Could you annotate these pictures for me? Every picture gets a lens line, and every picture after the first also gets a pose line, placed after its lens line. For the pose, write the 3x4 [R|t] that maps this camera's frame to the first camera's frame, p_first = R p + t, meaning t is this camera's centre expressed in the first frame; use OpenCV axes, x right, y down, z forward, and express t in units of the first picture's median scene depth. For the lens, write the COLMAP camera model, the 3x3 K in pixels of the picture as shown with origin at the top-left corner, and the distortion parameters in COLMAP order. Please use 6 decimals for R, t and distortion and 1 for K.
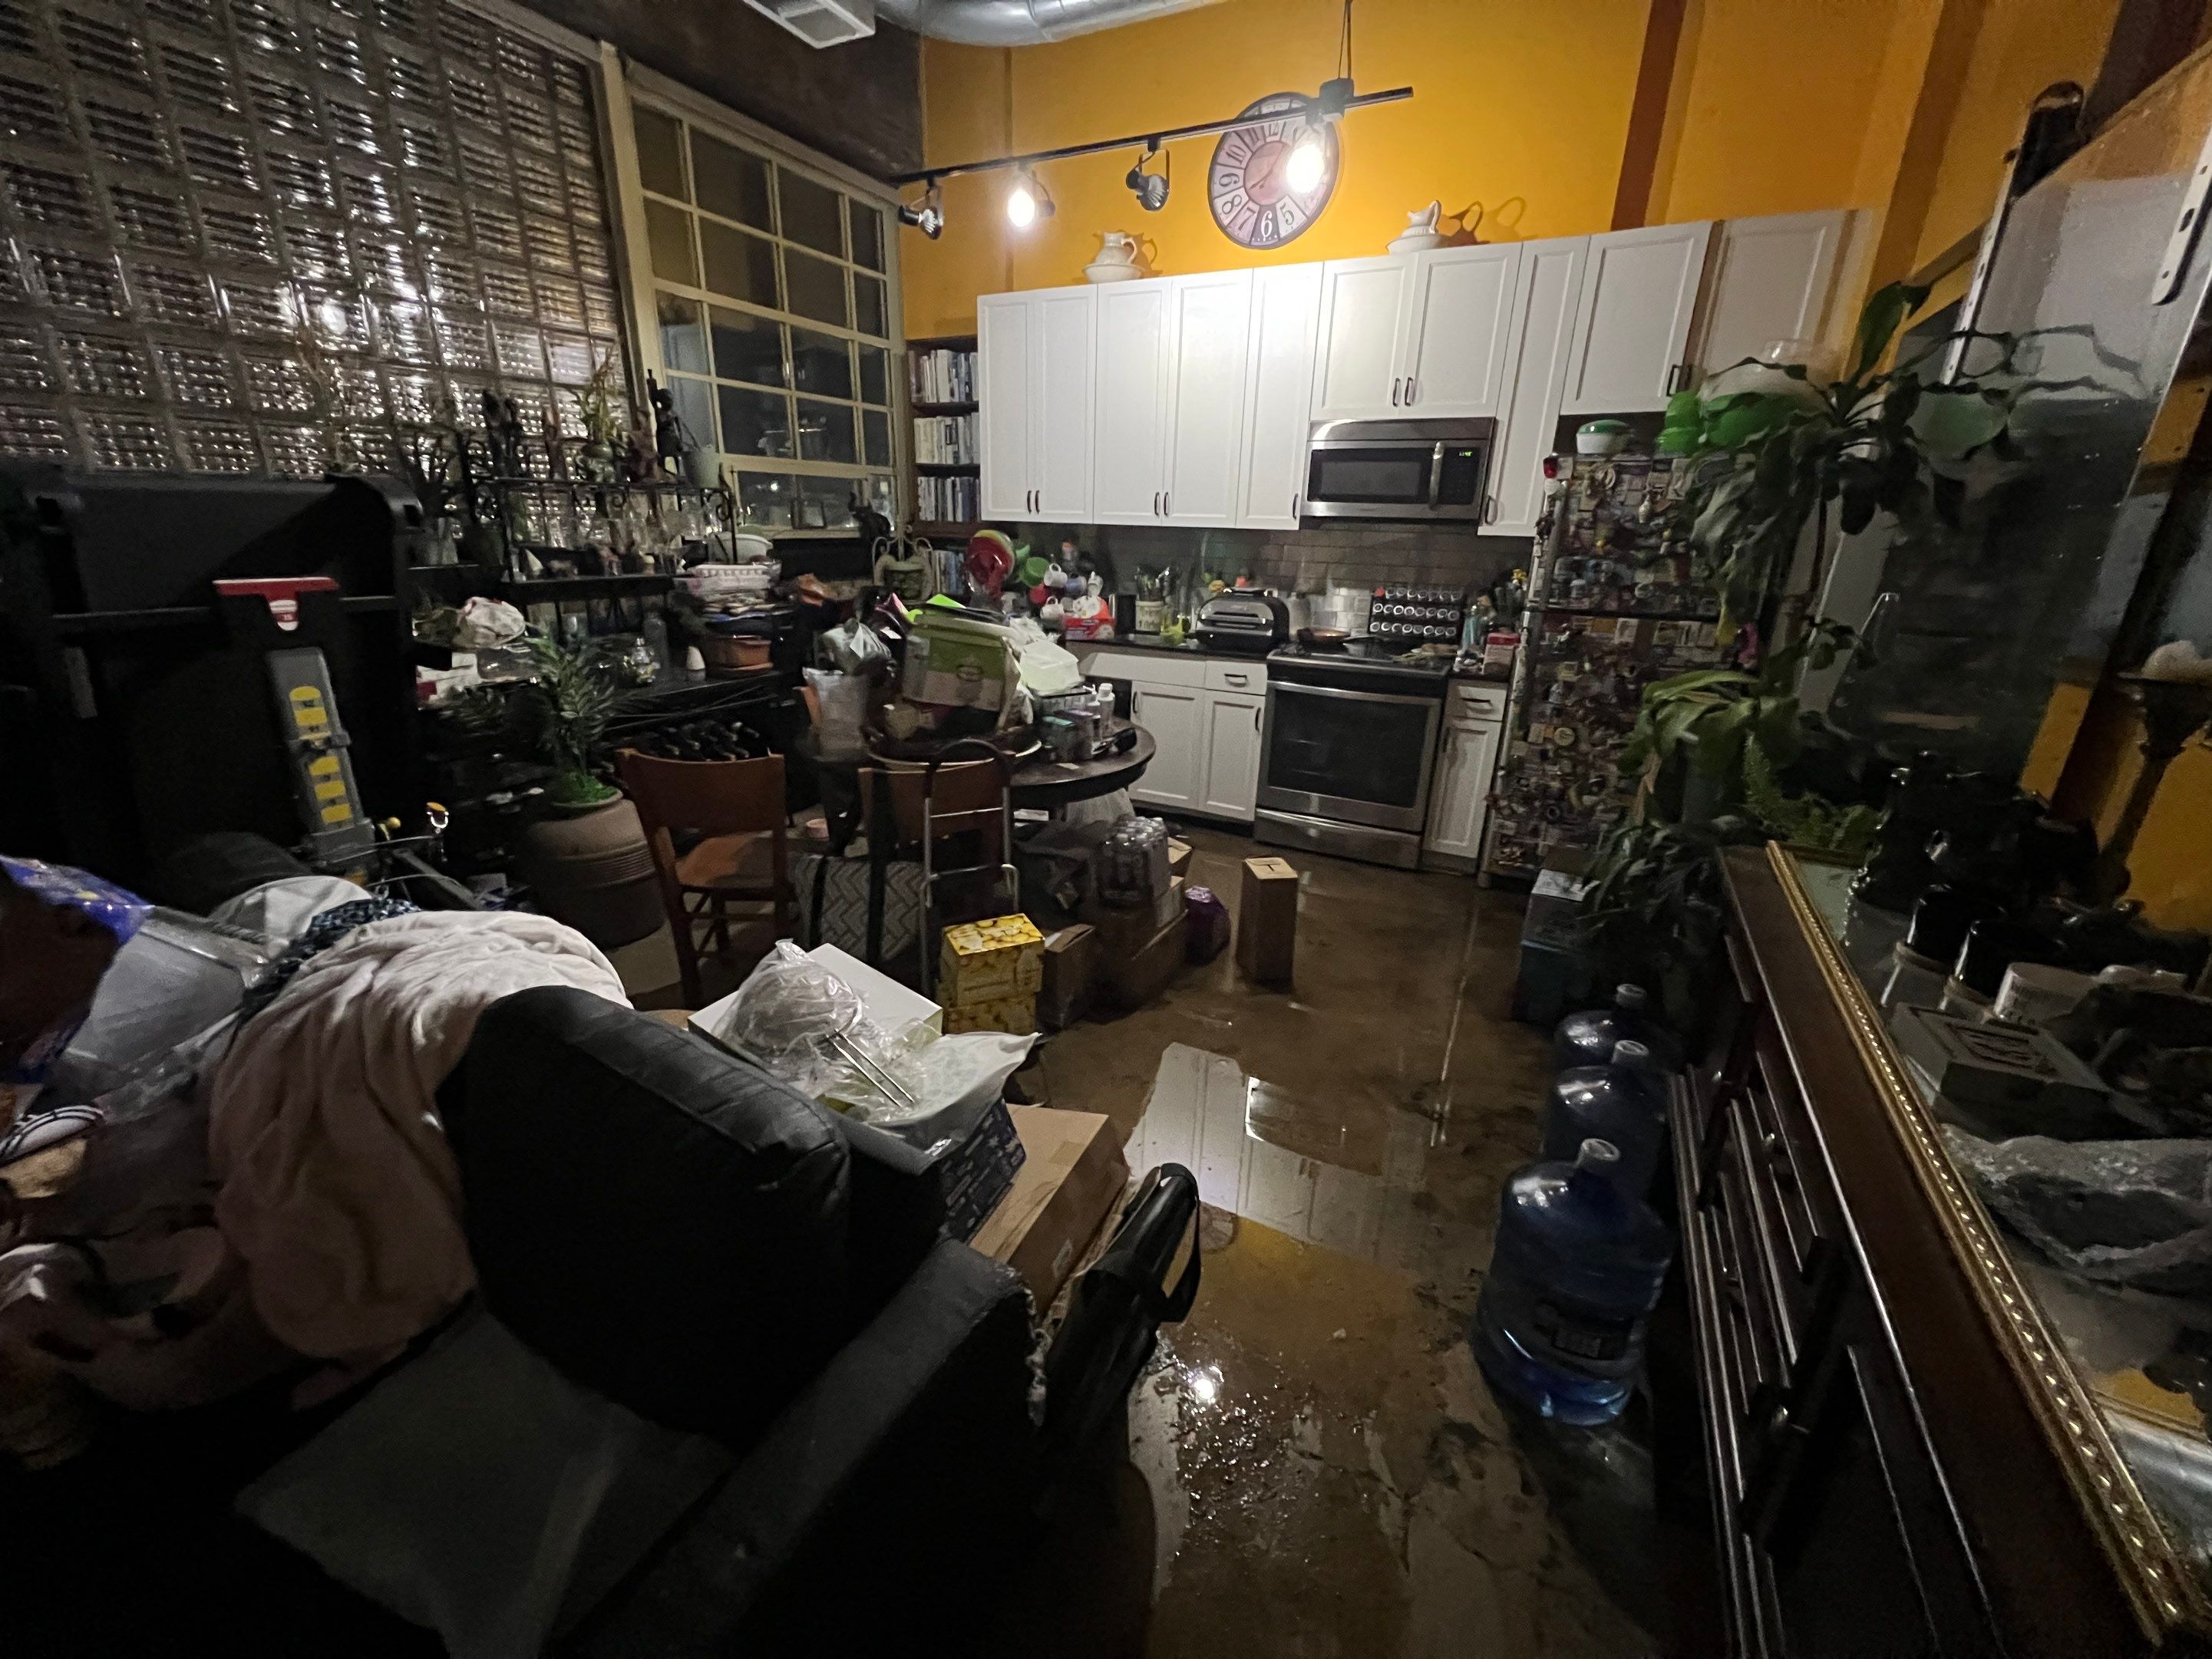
lens RADIAL K [[884.0, 0, 1101.2], [0, 884.0, 822.7], [0, 0, 1]] dist [-0.001305, 0.000168]
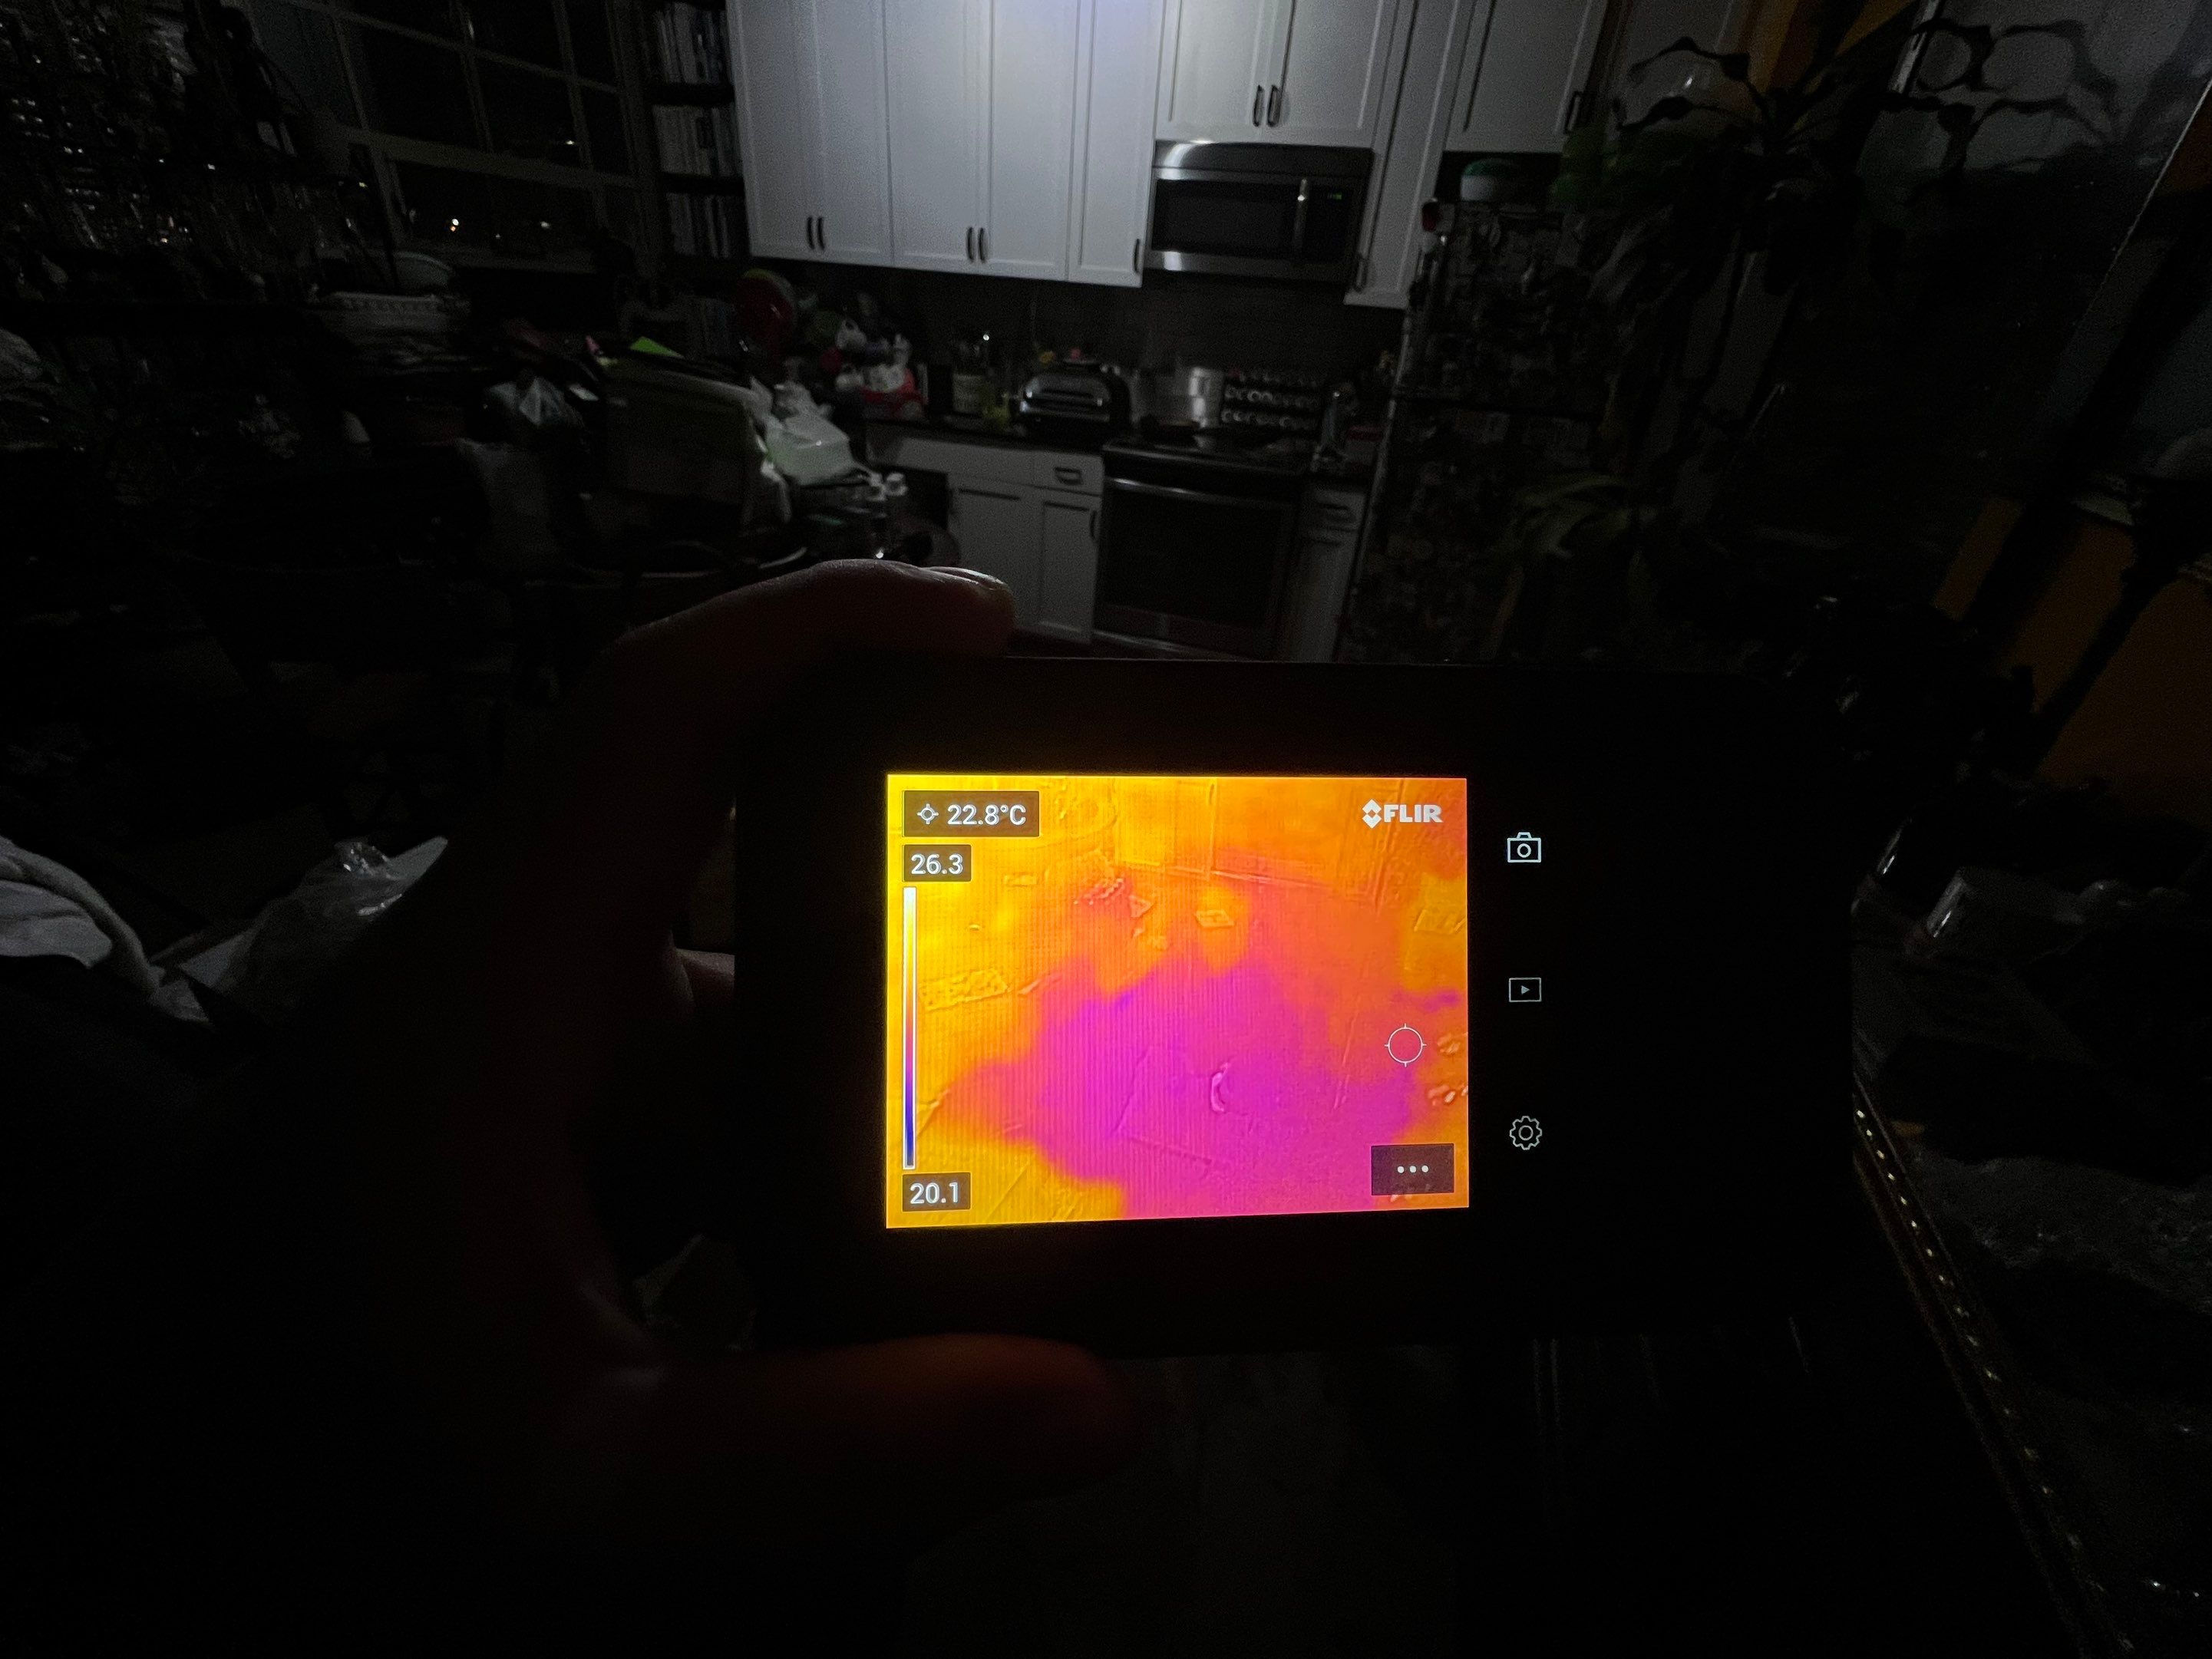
lens RADIAL K [[902.6, 0, 1100.8], [0, 902.6, 821.1], [0, 0, 1]] dist [-0.006408, 0.000843]
pose [[0.988263, -0.030771, 0.149630, 0.048589], [0.000415, 0.980039, 0.198803, -0.008694], [-0.152761, -0.196407, 0.968550, 0.096421]]
